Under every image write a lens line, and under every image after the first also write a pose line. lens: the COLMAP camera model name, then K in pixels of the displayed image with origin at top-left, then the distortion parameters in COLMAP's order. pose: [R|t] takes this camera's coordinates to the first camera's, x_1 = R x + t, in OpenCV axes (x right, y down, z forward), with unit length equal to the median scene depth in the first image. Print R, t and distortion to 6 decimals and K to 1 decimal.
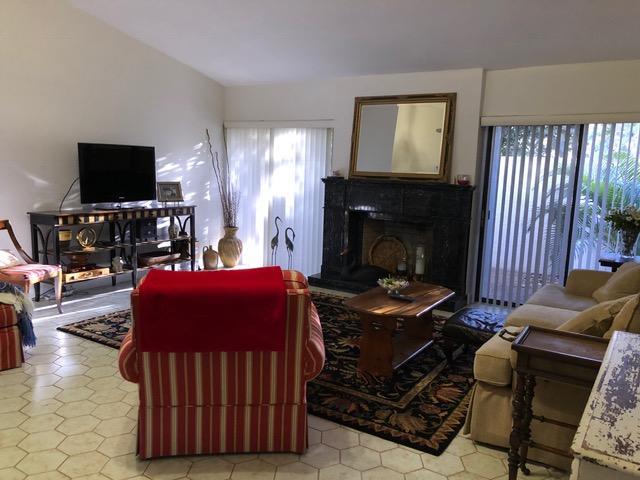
lens RADIAL K [[521.6, 0, 320.0], [0, 521.6, 240.0], [0, 0, 1]] dist [0.010383, 0.002505]
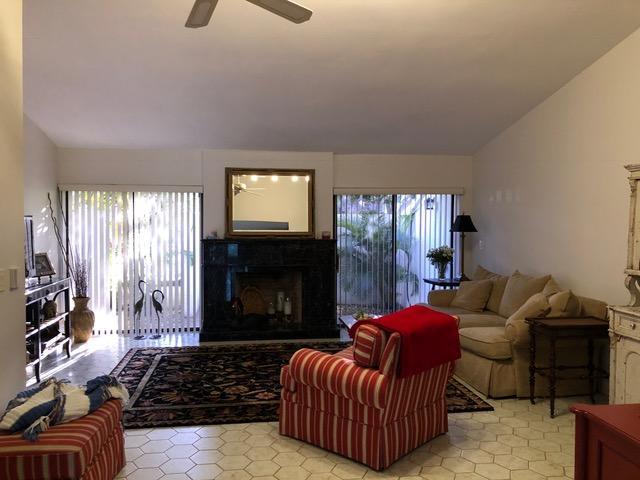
lens RADIAL K [[513.8, 0, 320.0], [0, 513.8, 240.0], [0, 0, 1]] dist [0.002799, 0.000232]
pose [[0.764679, -0.056479, 0.641931, -0.505123], [0.113851, 0.992322, -0.048313, -0.039512], [-0.634274, 0.110028, 0.765238, 0.030859]]
